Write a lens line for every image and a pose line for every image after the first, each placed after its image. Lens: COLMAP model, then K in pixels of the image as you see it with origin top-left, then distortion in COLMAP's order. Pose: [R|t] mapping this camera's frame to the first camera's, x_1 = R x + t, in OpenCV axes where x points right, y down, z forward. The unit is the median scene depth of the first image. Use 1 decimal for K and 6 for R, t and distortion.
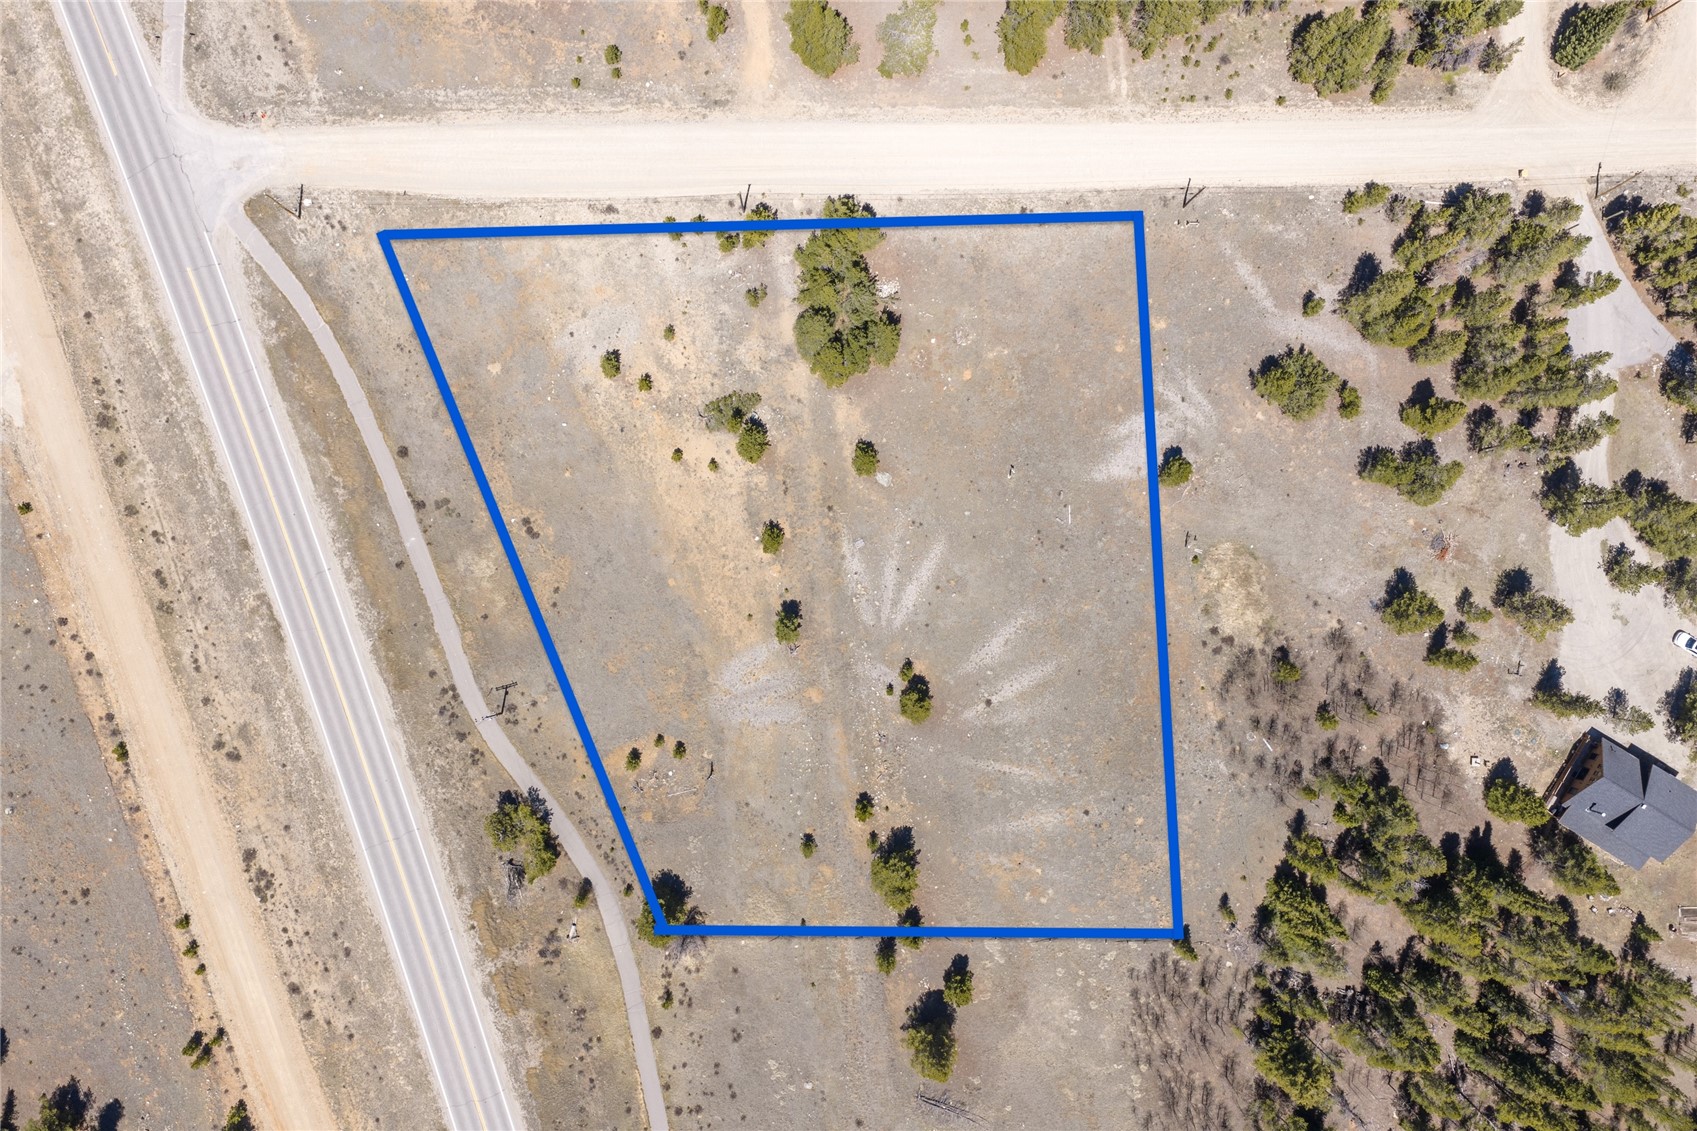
lens RADIAL K [[1408.5, 0, 850.8], [0, 1408.5, 573.4], [0, 0, 1]] dist [0.019785, -0.028391]
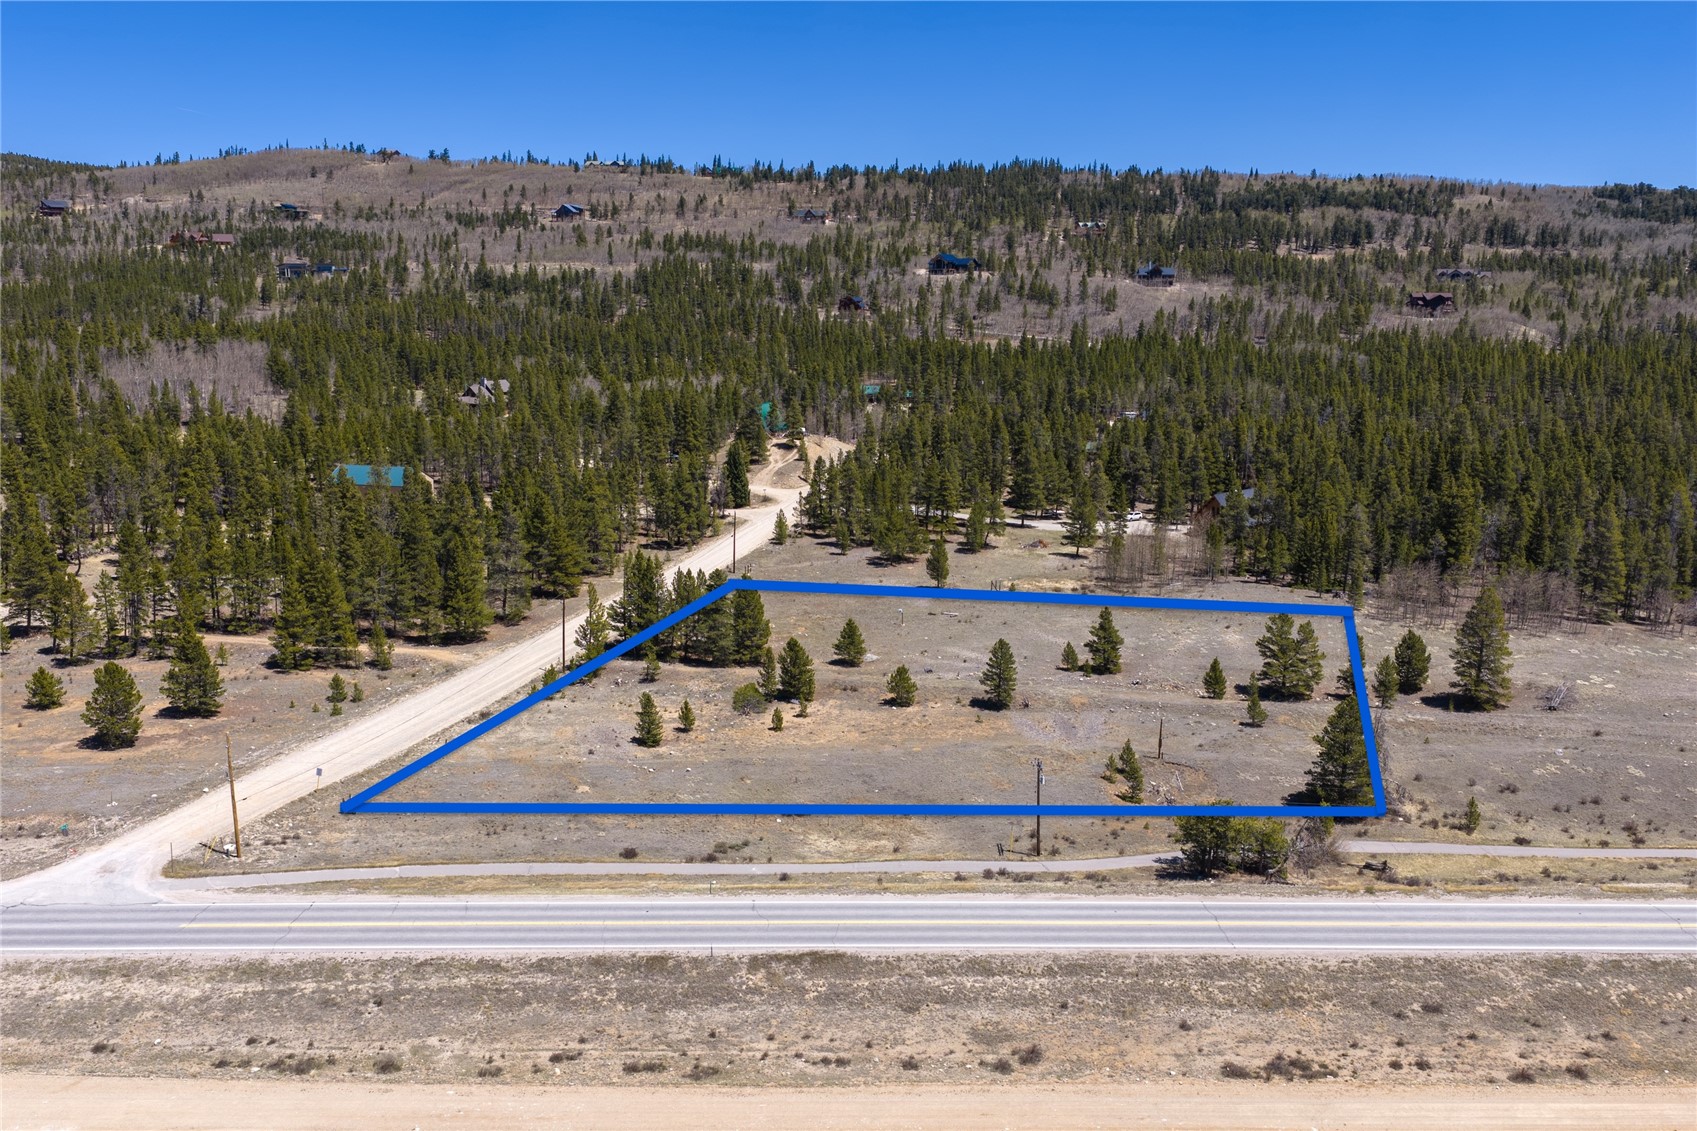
lens RADIAL K [[1408.5, 0, 838.2], [0, 1408.5, 570.7], [0, 0, 1]] dist [0.019785, -0.028391]
pose [[0.308190, -0.187701, 0.932624, -0.895360], [0.951262, 0.072080, -0.299842, 0.203189], [-0.010942, 0.979578, 0.200767, 0.733774]]
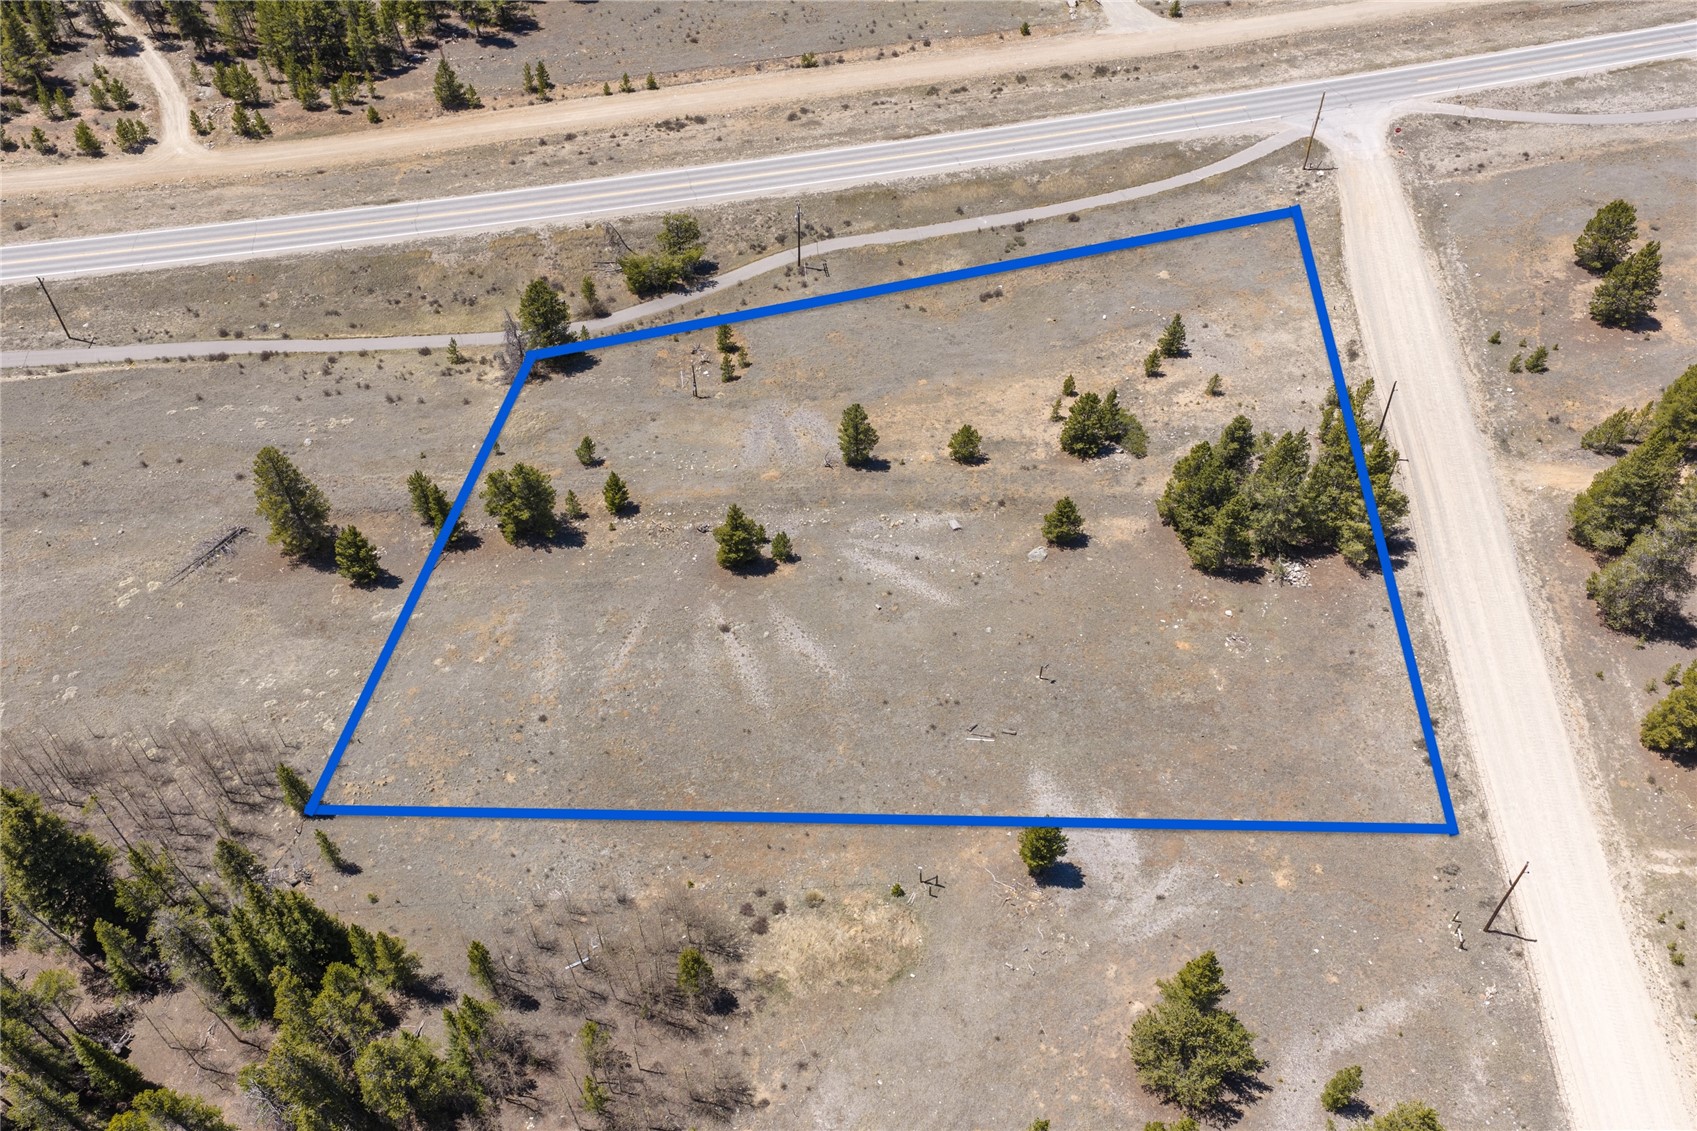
lens RADIAL K [[1408.5, 0, 851.1], [0, 1408.5, 575.7], [0, 0, 1]] dist [0.019785, -0.028391]
pose [[-0.107256, 0.728694, -0.676389, 0.553797], [-0.994107, -0.067852, 0.084538, -0.031534], [0.015708, 0.681470, 0.731677, 0.446599]]
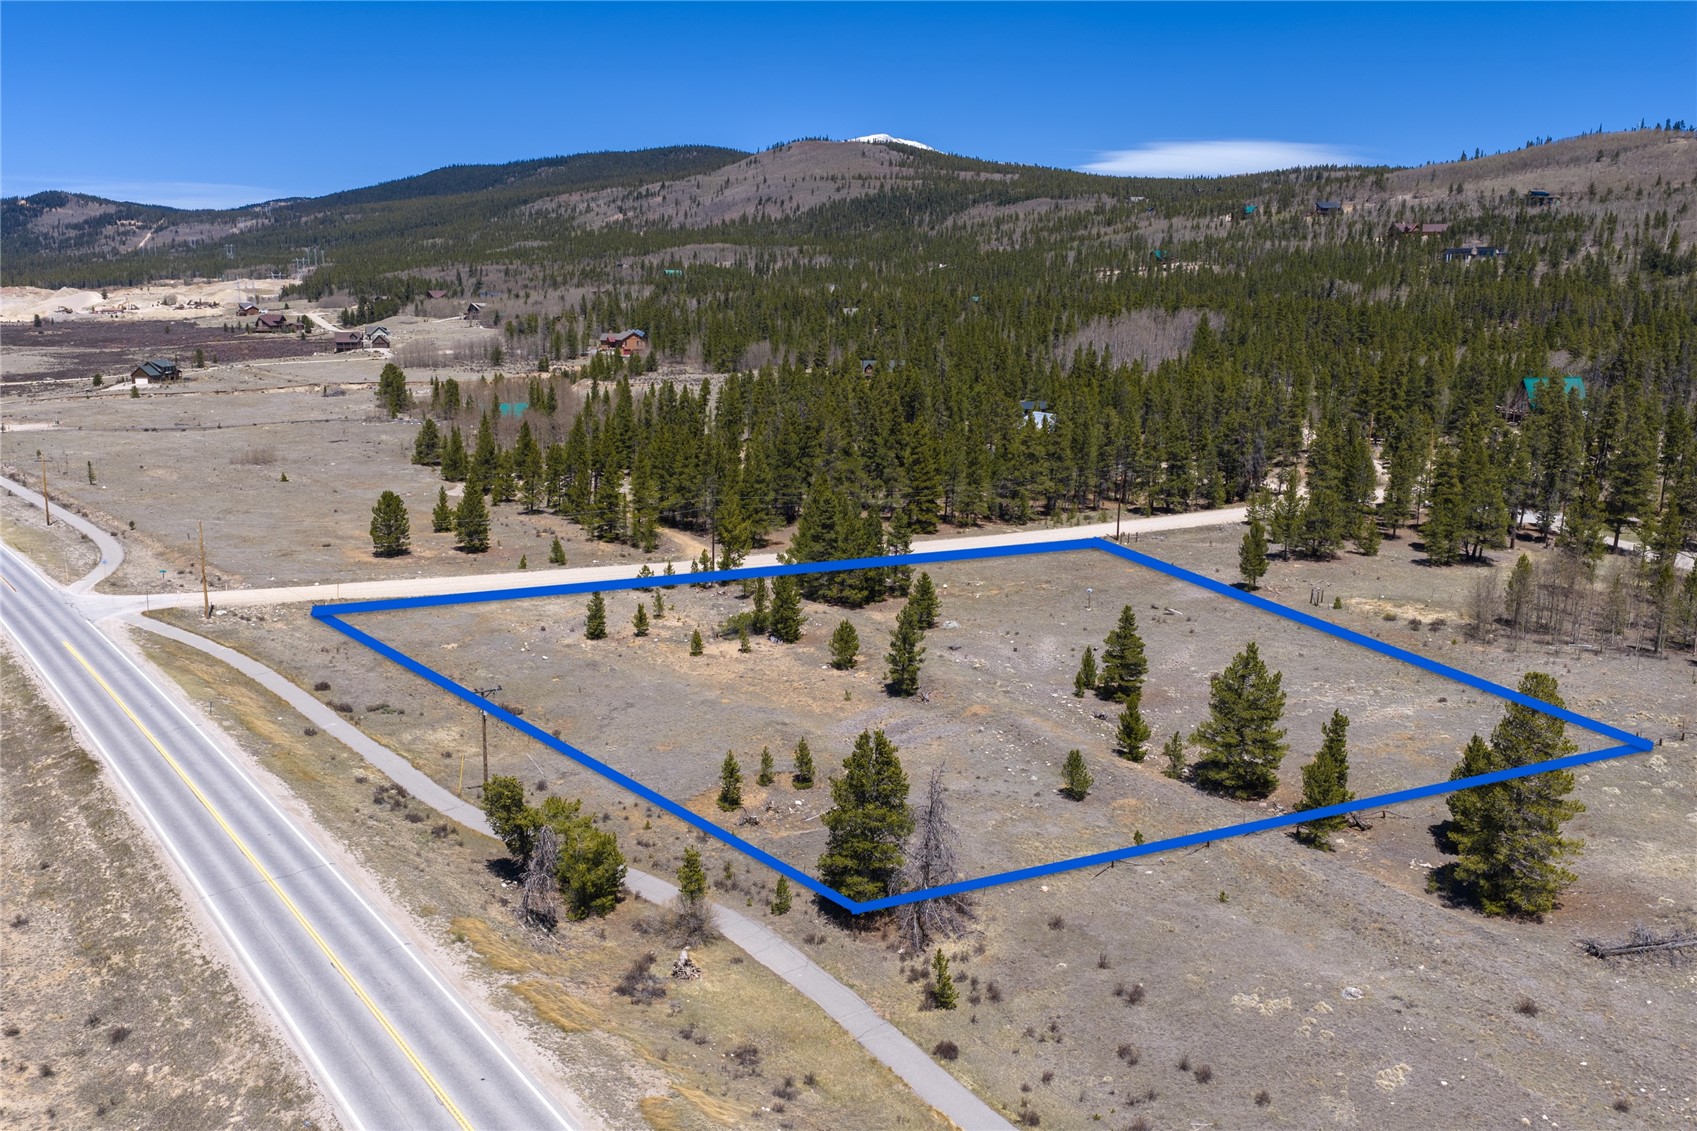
lens RADIAL K [[1408.5, 0, 843.0], [0, 1408.5, 550.3], [0, 0, 1]] dist [0.019785, -0.028391]
pose [[0.952503, -0.053101, 0.299864, -0.277704], [0.304509, 0.177602, -0.935805, 0.665391], [-0.003564, 0.982669, 0.185337, 0.799722]]
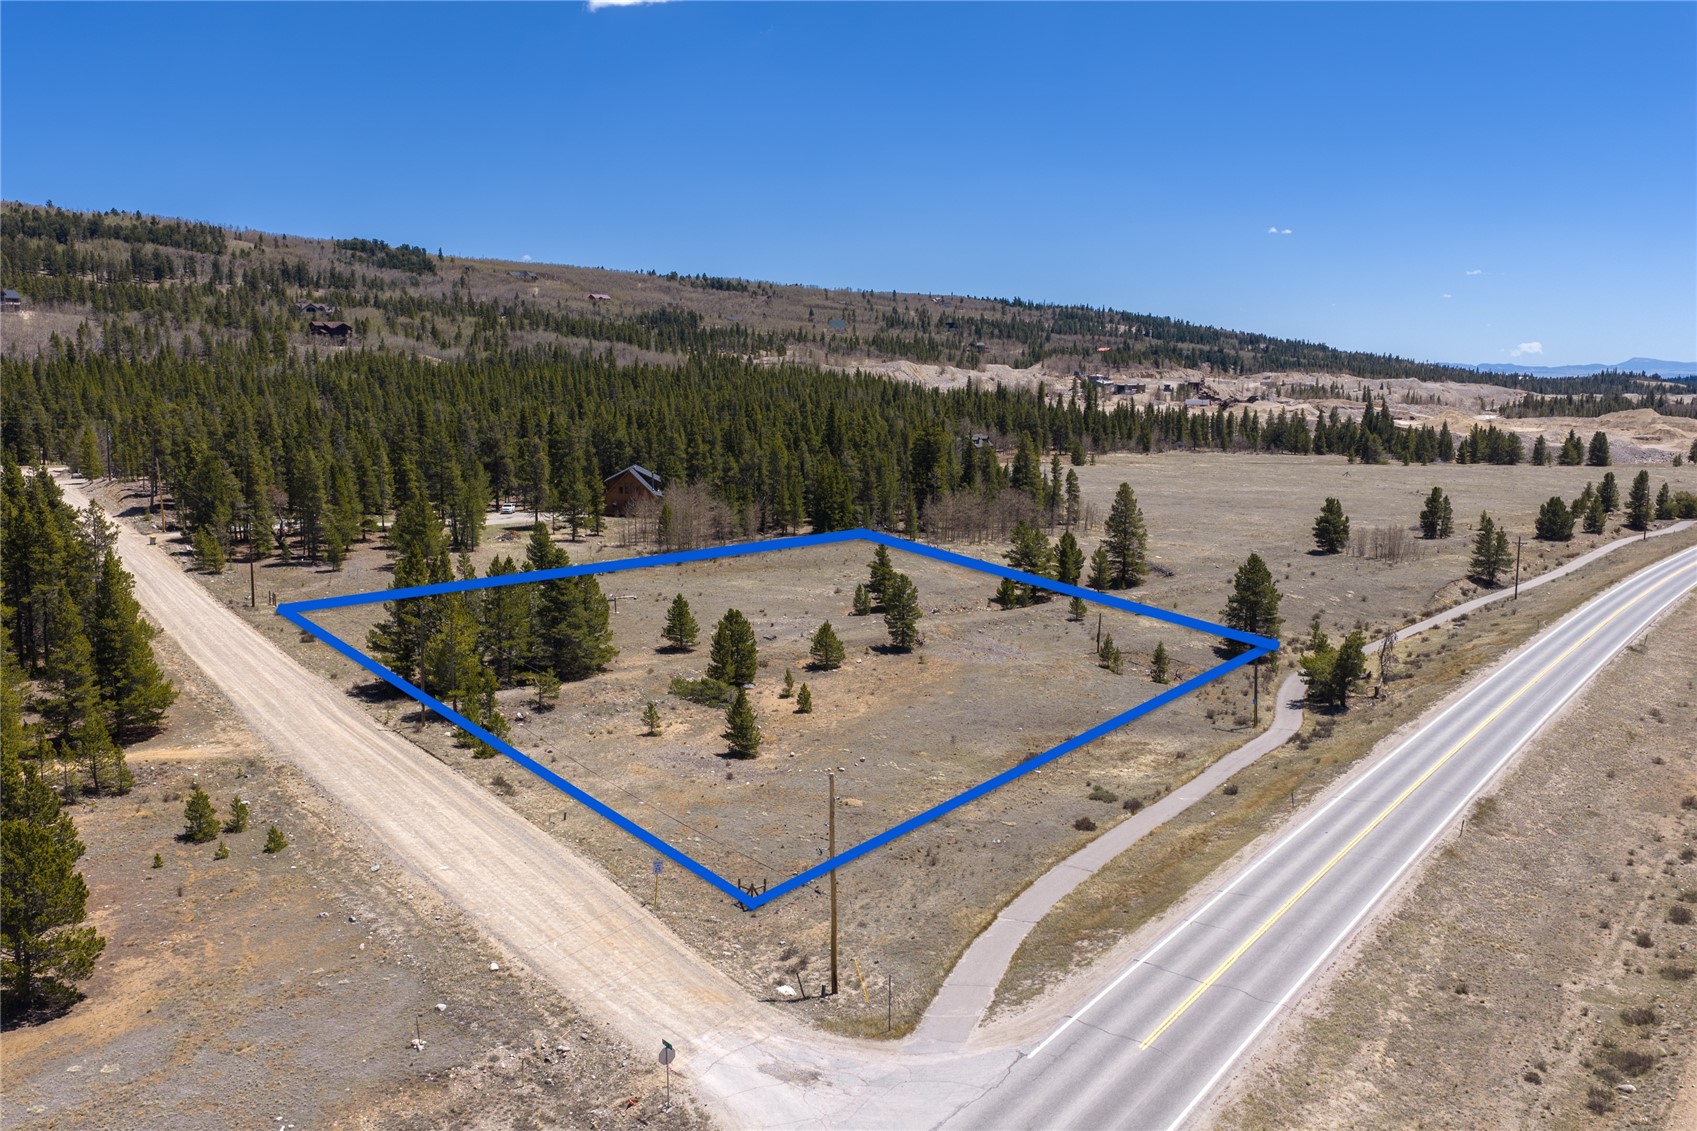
lens RADIAL K [[1408.5, 0, 846.9], [0, 1408.5, 565.8], [0, 0, 1]] dist [0.019785, -0.028391]
pose [[-0.578552, -0.120135, 0.806750, -0.683770], [0.815581, -0.072775, 0.574048, -0.457229], [-0.010252, 0.990087, 0.140084, 0.834505]]
